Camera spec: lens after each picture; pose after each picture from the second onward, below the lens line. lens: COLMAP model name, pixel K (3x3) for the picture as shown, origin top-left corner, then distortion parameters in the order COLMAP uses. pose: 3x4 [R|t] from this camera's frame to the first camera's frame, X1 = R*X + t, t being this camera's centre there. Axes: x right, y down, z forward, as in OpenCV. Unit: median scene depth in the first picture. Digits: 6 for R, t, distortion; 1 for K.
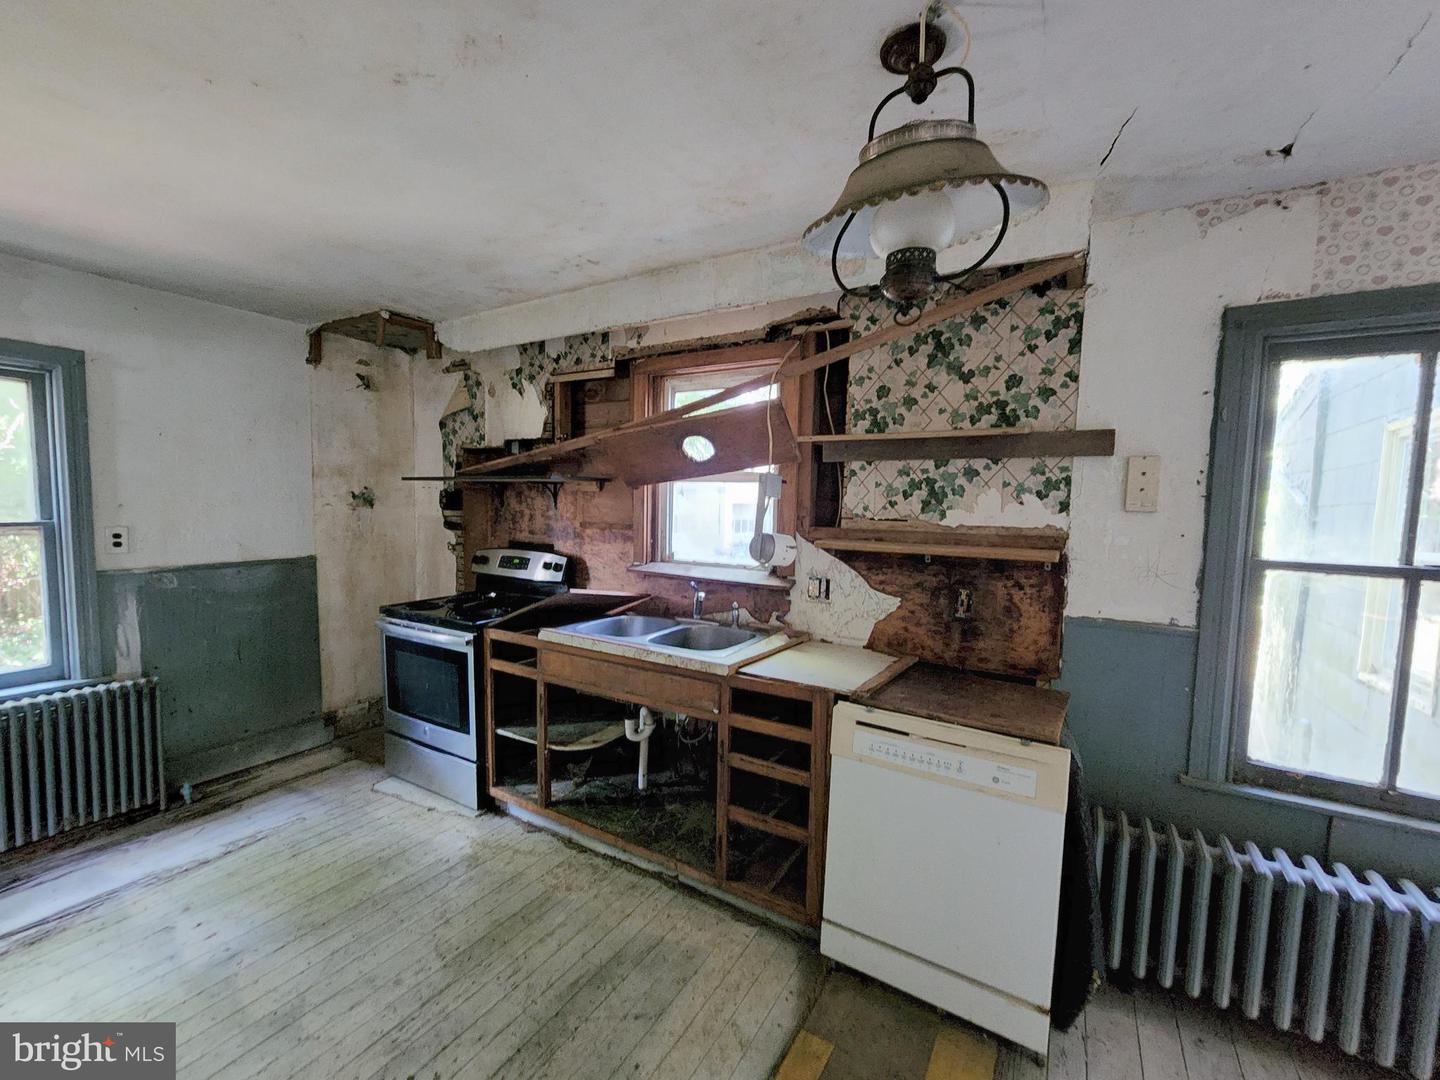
lens RADIAL K [[596.3, 0, 721.3], [0, 596.3, 544.1], [0, 0, 1]] dist [-0.002027, 0.000561]
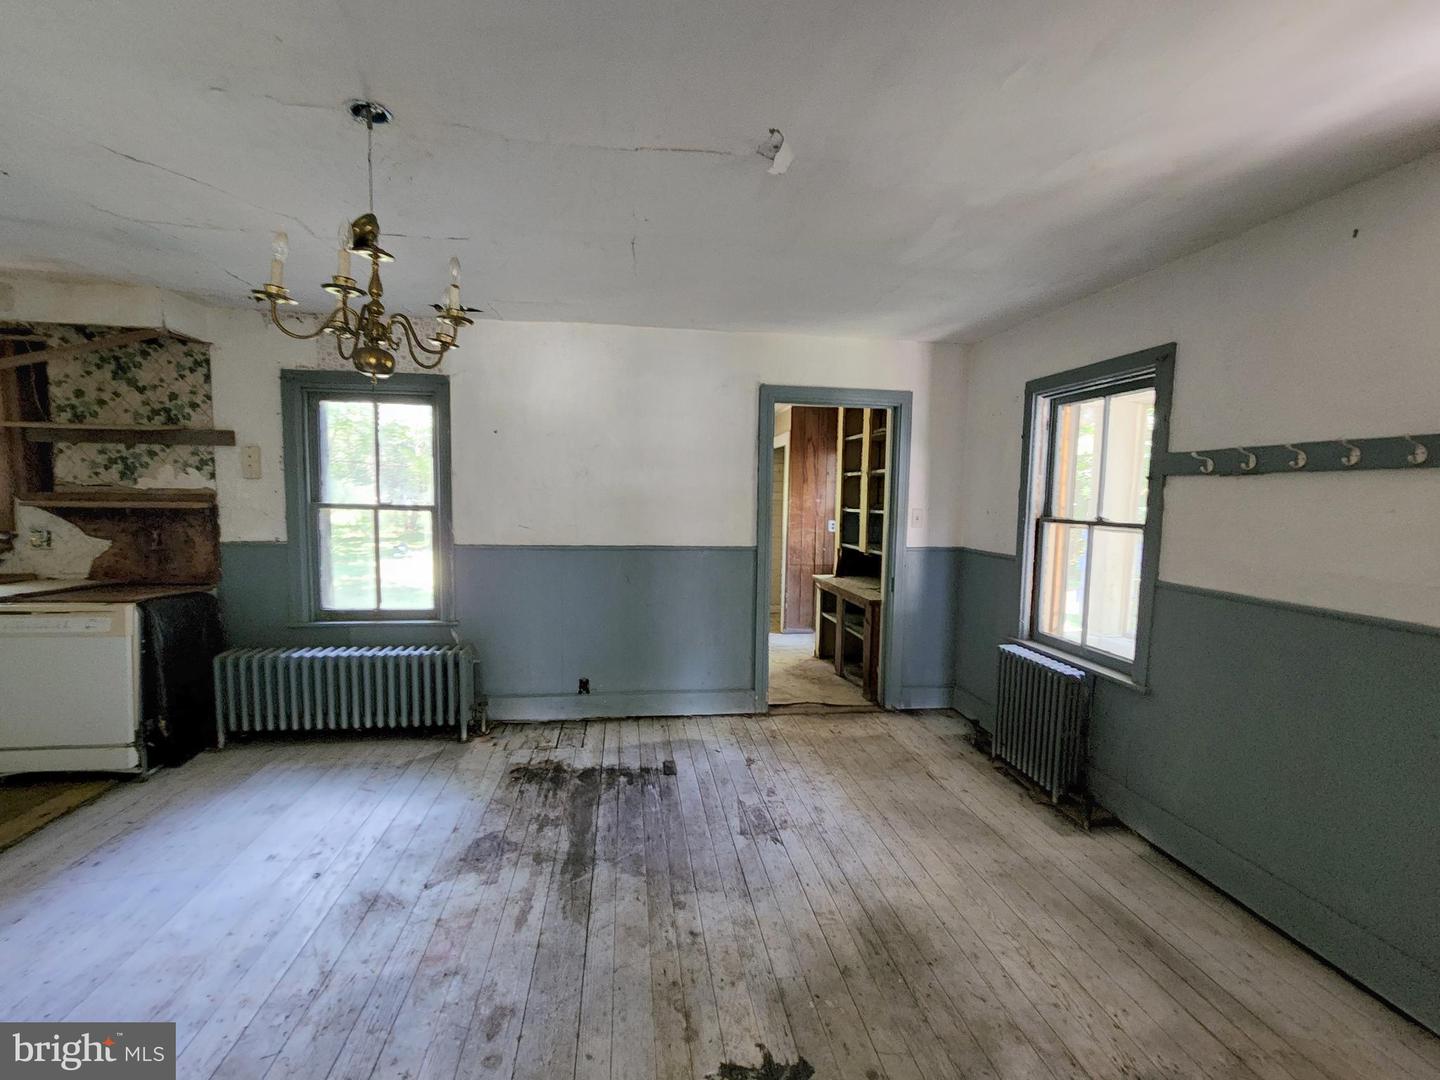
lens RADIAL K [[596.3, 0, 715.0], [0, 596.3, 542.7], [0, 0, 1]] dist [-0.002027, 0.000561]
pose [[0.782744, -0.060587, 0.619388, 0.597958], [0.043272, 0.998140, 0.042950, 0.106200], [-0.620837, -0.006817, 0.783910, -1.100636]]
